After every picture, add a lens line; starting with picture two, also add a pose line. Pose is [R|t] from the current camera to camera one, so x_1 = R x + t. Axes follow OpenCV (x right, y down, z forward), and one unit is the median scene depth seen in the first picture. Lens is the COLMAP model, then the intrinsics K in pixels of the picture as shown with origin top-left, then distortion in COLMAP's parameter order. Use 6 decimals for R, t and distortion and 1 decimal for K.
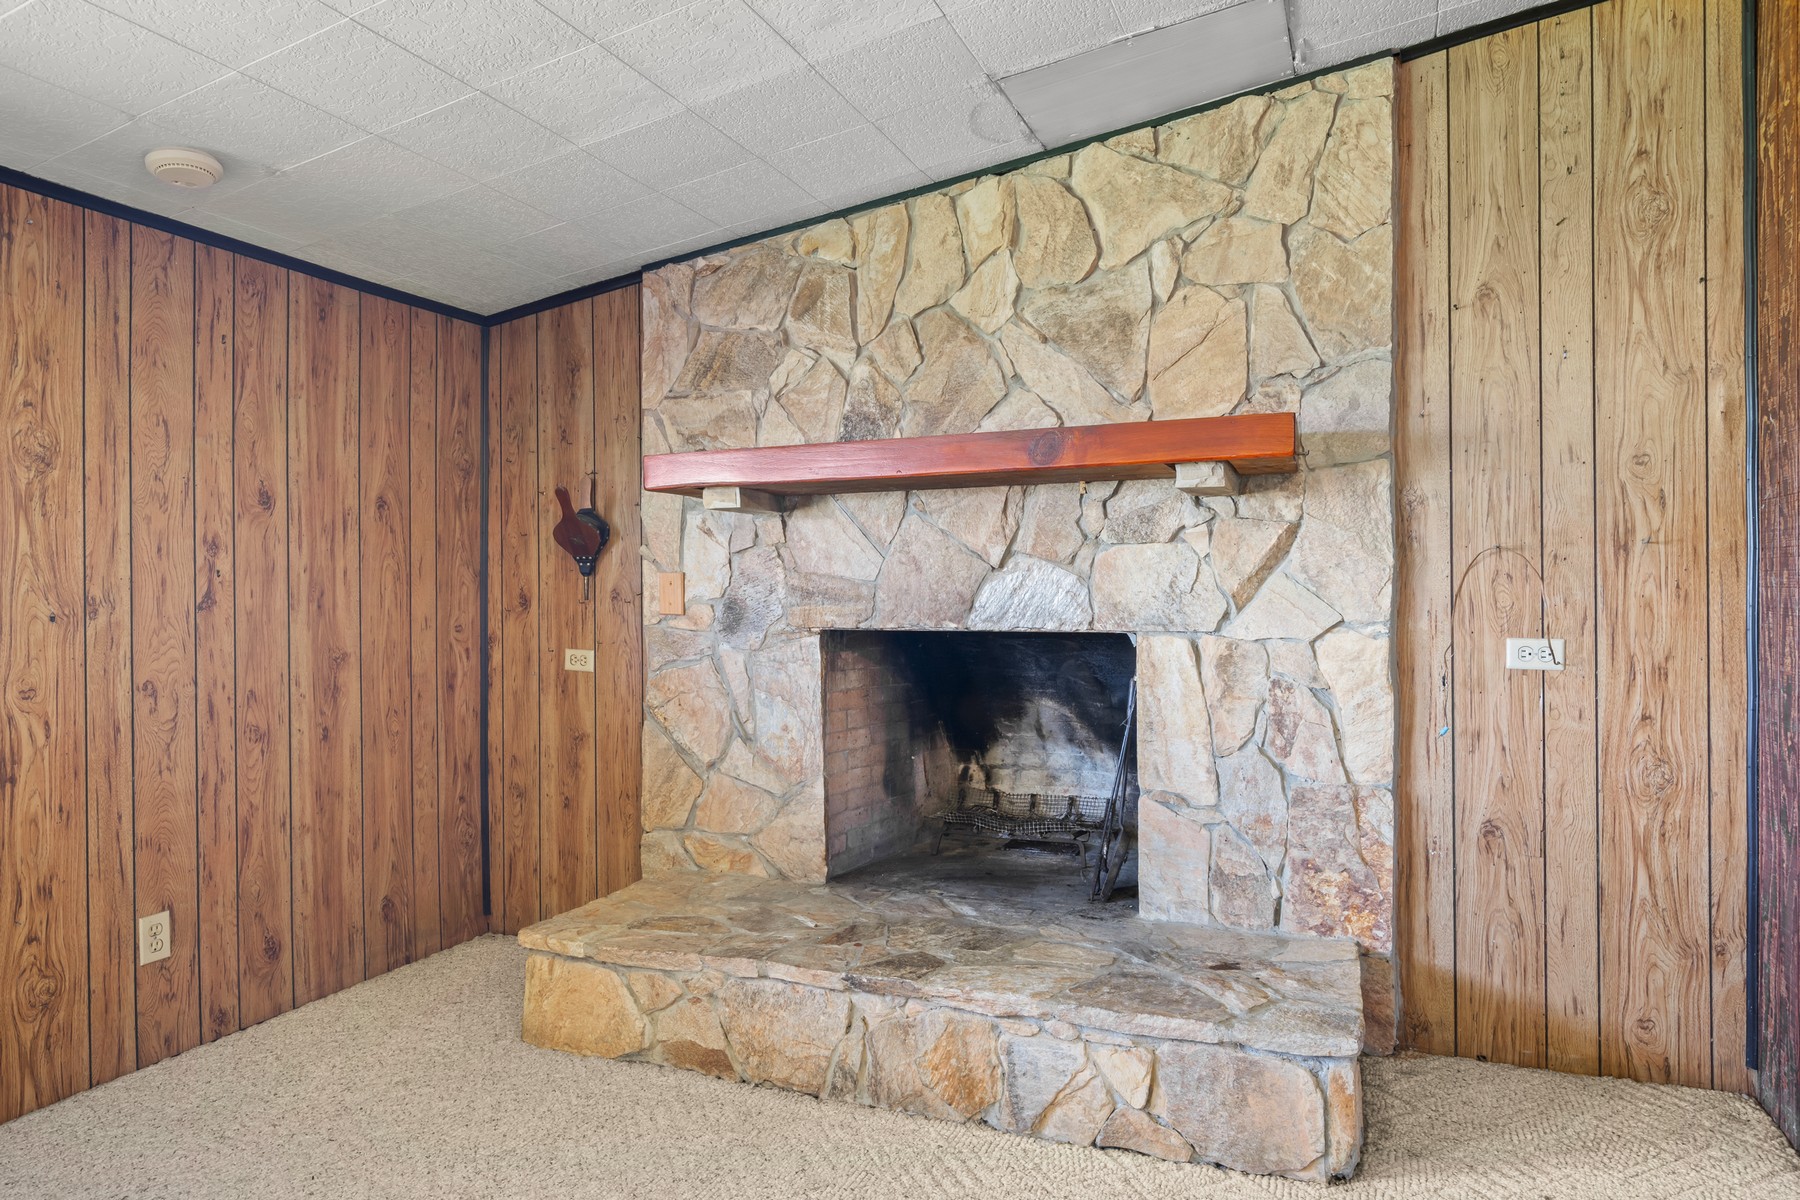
lens RADIAL K [[1082.3, 0, 899.2], [0, 1082.3, 595.4], [0, 0, 1]] dist [-0.000705, 0.000084]
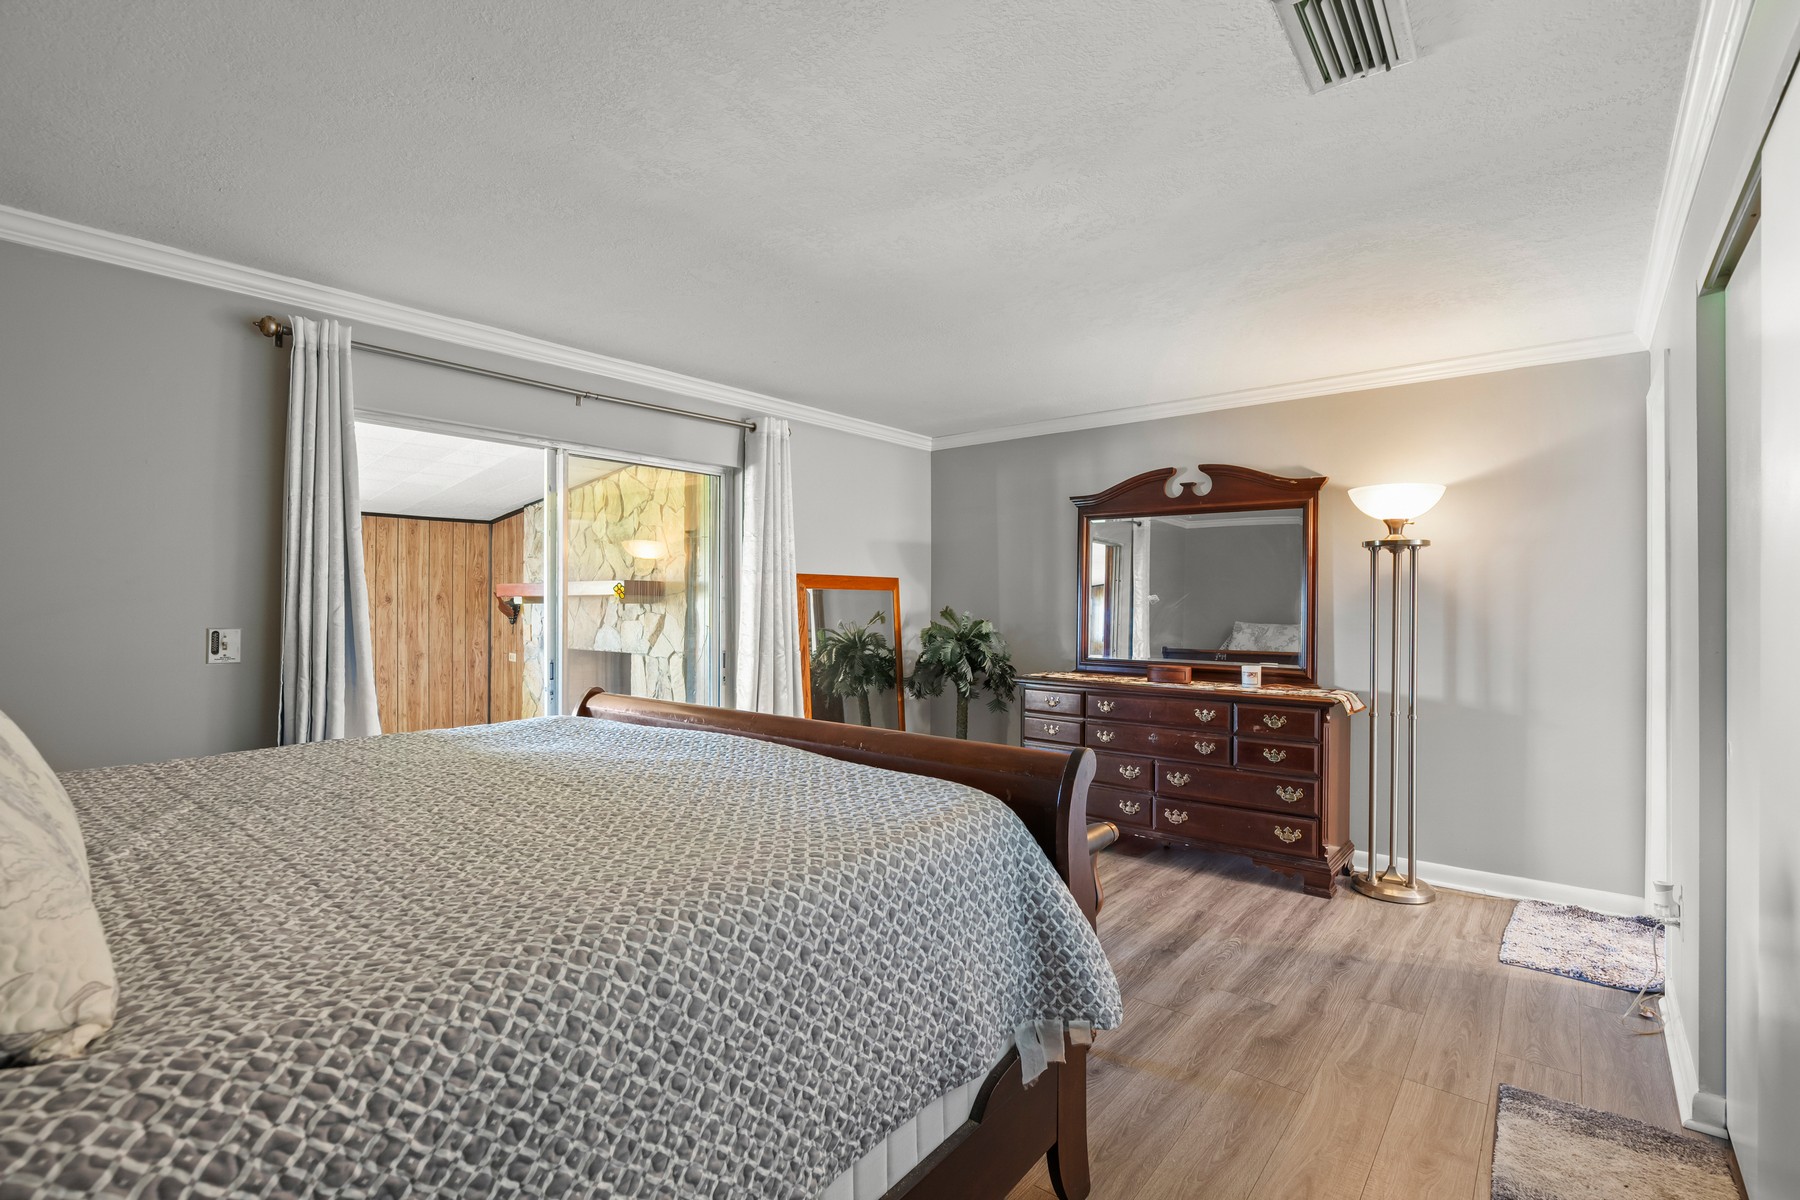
lens RADIAL K [[822.6, 0, 902.7], [0, 822.6, 602.6], [0, 0, 1]] dist [-0.002364, -0.000884]
pose [[0.961570, 0.005129, -0.274513, 1.231652], [-0.004998, 0.999987, 0.001175, -0.083383], [0.274516, 0.000242, 0.961583, -0.671195]]
